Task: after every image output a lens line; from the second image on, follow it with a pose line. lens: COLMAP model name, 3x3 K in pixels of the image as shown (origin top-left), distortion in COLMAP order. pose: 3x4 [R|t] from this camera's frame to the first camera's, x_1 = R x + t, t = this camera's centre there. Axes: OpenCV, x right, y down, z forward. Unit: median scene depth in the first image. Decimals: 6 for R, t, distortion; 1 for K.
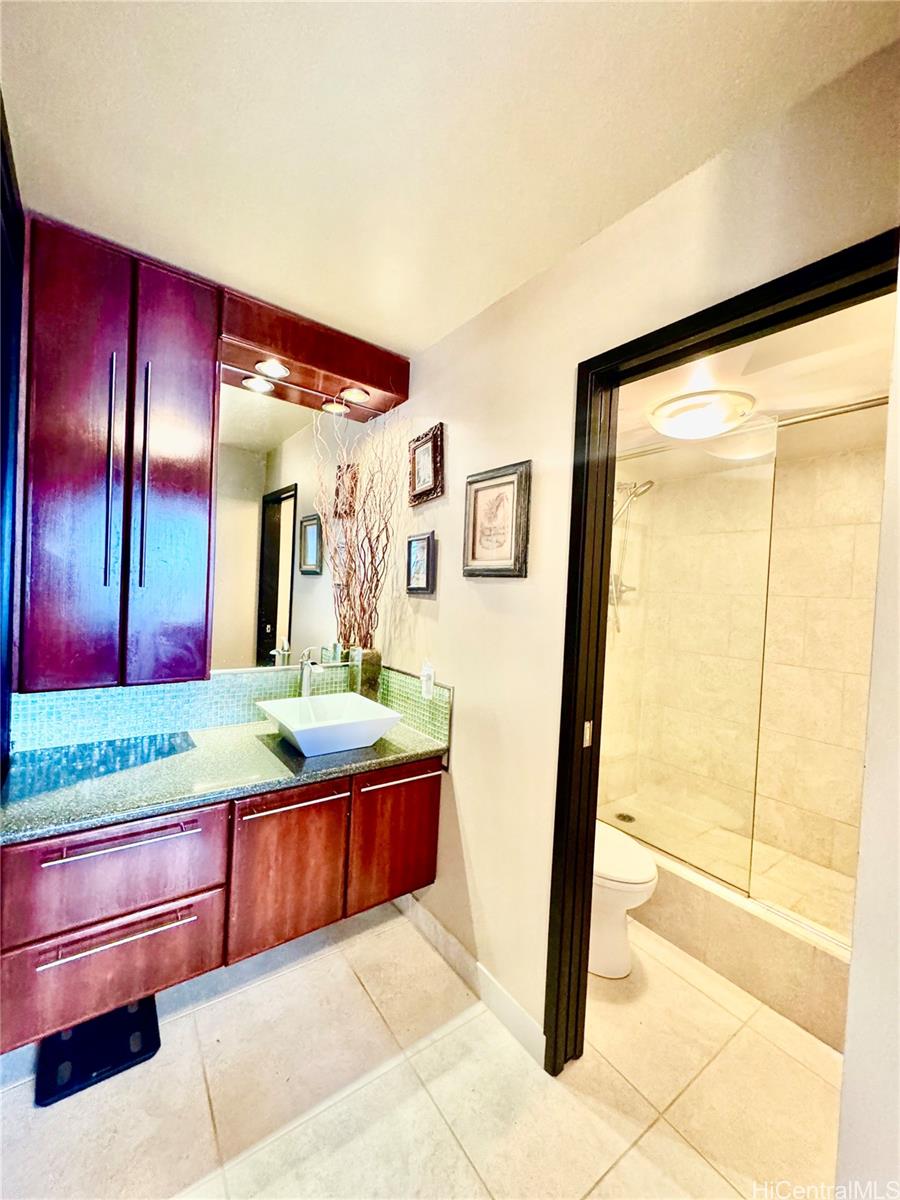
lens RADIAL K [[483.4, 0, 450.0], [0, 483.4, 600.0], [0, 0, 1]] dist [-0.000729, 0.000327]
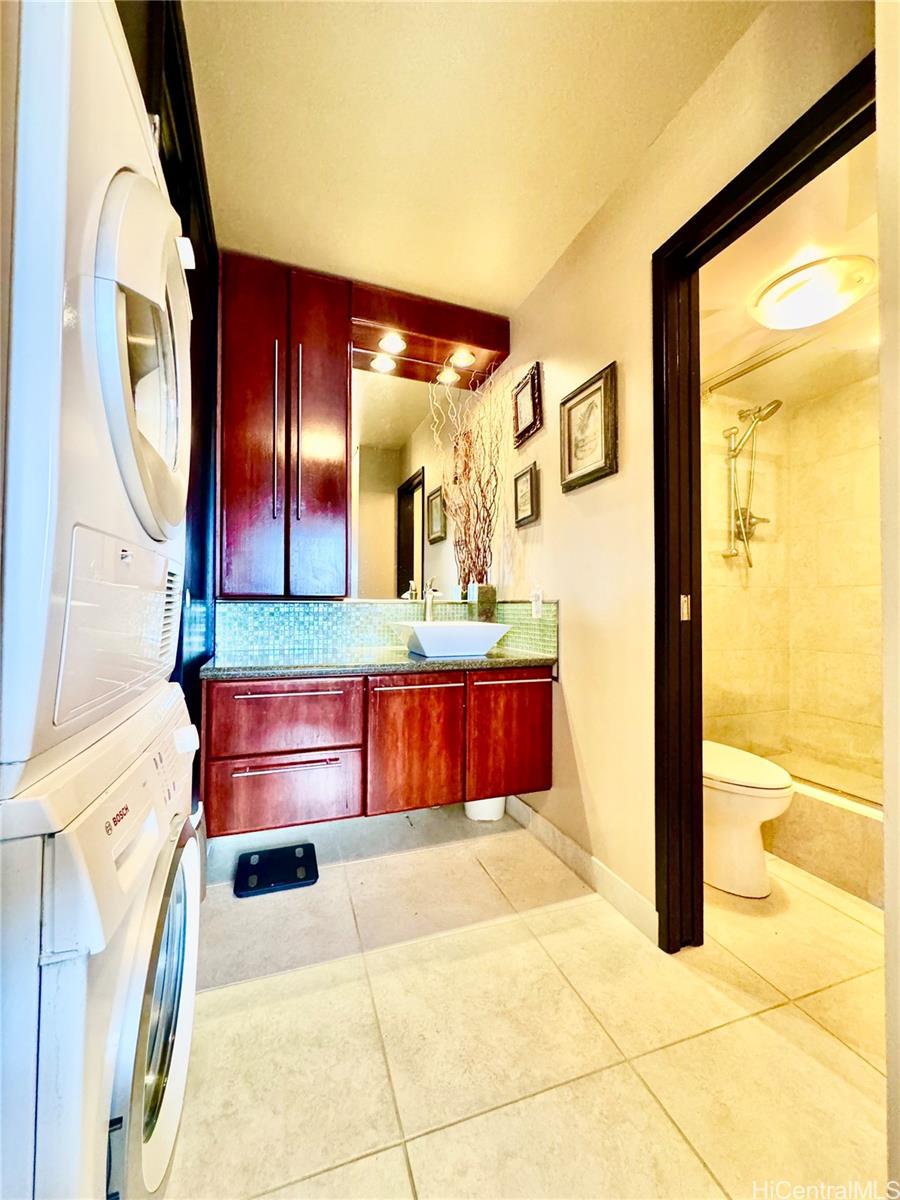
lens RADIAL K [[484.4, 0, 450.0], [0, 484.4, 600.0], [0, 0, 1]] dist [-0.008053, 0.008395]
pose [[0.957641, -0.049952, -0.283599, 0.078468], [0.037073, 0.998031, -0.050602, 0.225078], [0.285568, 0.037945, 0.957607, -0.081426]]
